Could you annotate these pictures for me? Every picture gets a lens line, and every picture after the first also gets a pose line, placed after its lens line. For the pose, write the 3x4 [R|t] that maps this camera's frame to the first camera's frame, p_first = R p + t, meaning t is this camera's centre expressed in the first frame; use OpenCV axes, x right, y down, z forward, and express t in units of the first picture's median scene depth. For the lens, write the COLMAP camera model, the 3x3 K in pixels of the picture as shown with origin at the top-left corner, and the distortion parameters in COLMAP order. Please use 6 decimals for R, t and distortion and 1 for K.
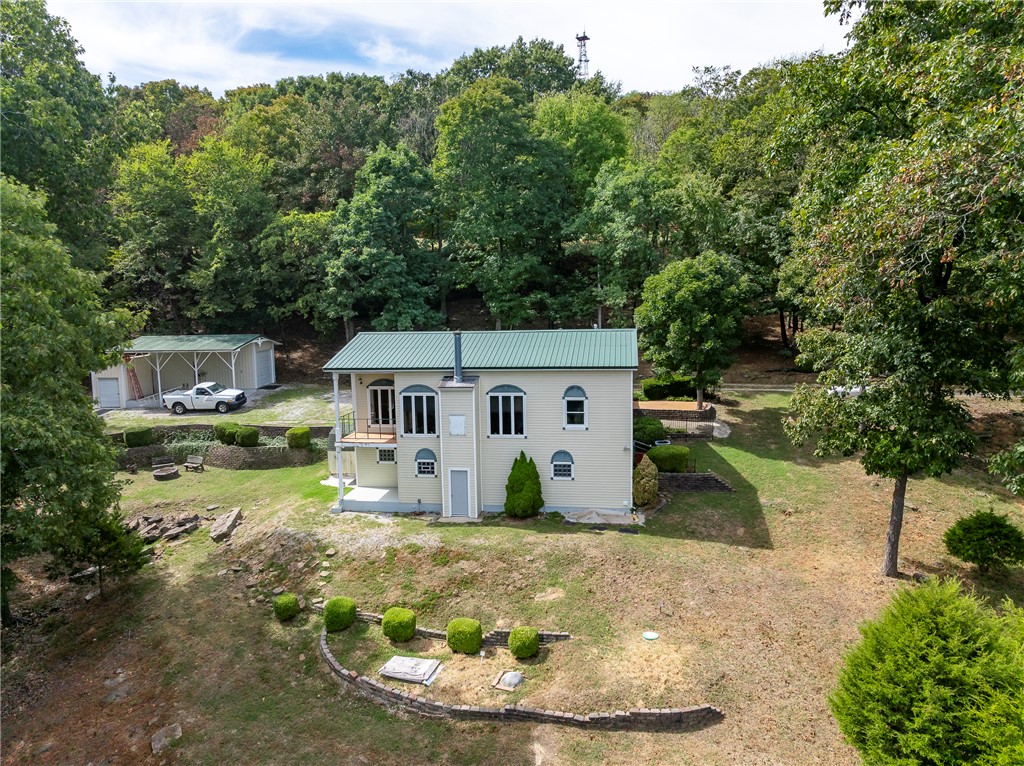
lens RADIAL K [[705.3, 0, 512.0], [0, 705.3, 383.0], [0, 0, 1]] dist [-0.003410, 0.000549]
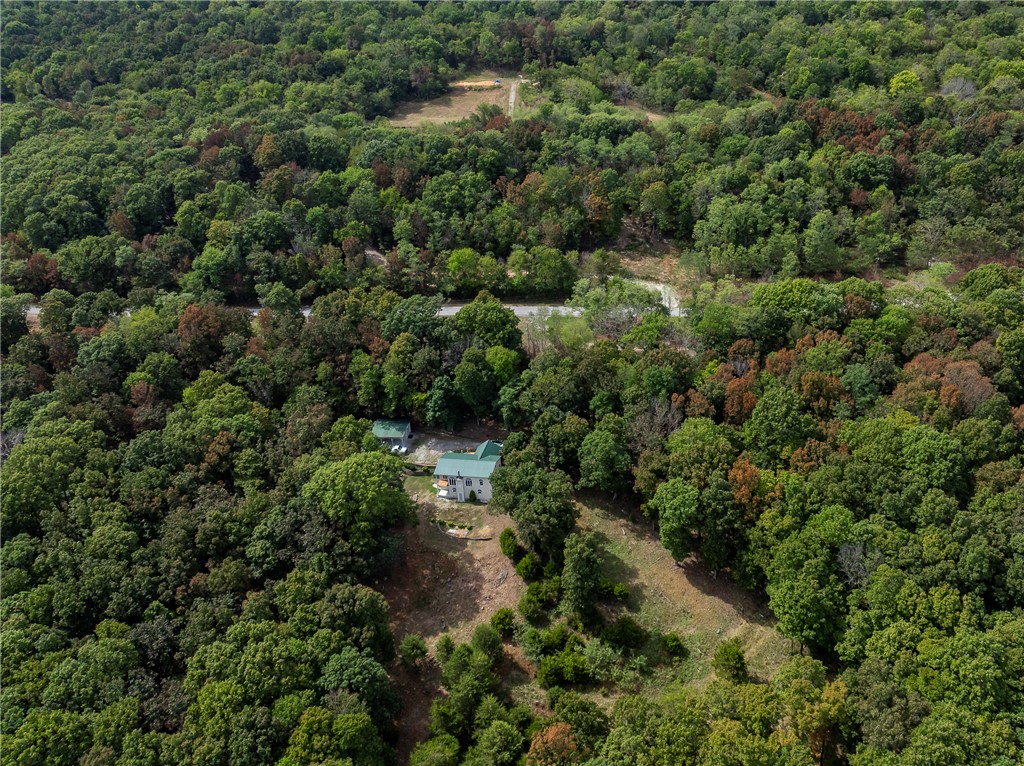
lens RADIAL K [[727.9, 0, 579.9], [0, 727.9, 343.2], [0, 0, 1]] dist [-0.018585, -0.004167]
pose [[0.999922, -0.012122, 0.003040, 0.832182], [0.010730, 0.957434, 0.288454, -2.558162], [-0.006407, -0.288399, 0.957489, -3.984697]]
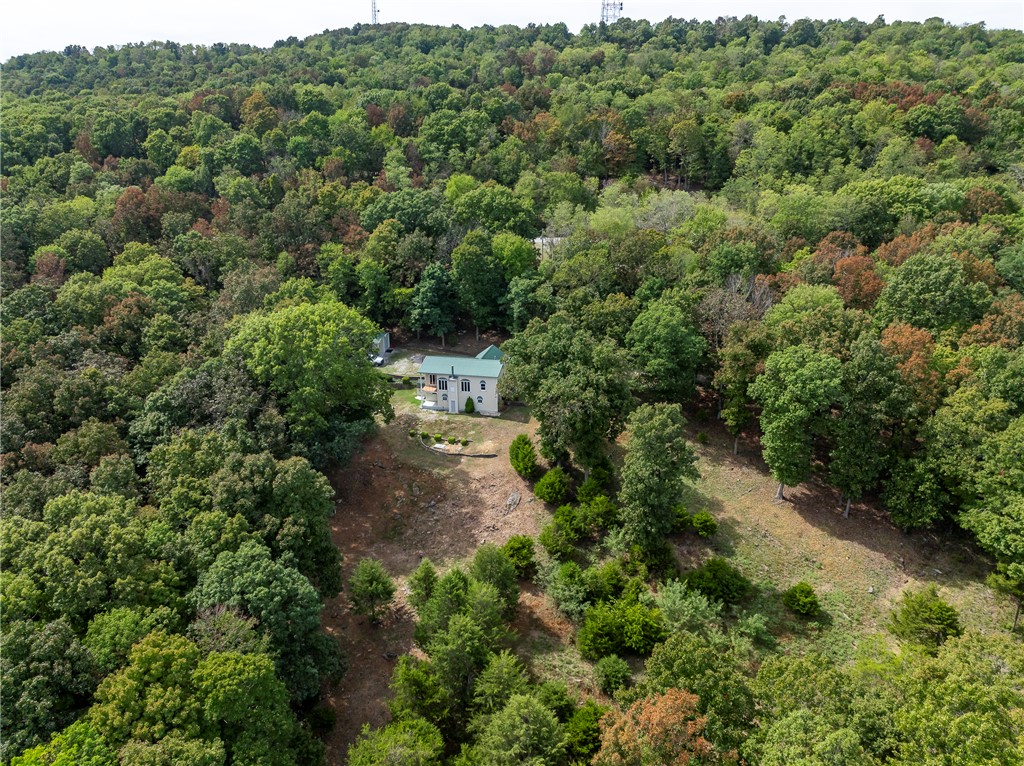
lens RADIAL K [[657.5, 0, 512.0], [0, 657.5, 383.0], [0, 0, 1]] dist [-0.021304, 0.003881]
pose [[0.998183, 0.028266, -0.053217, 0.433088], [-0.015449, 0.973684, 0.227380, -0.787674], [0.058244, -0.226145, 0.972351, -2.442993]]
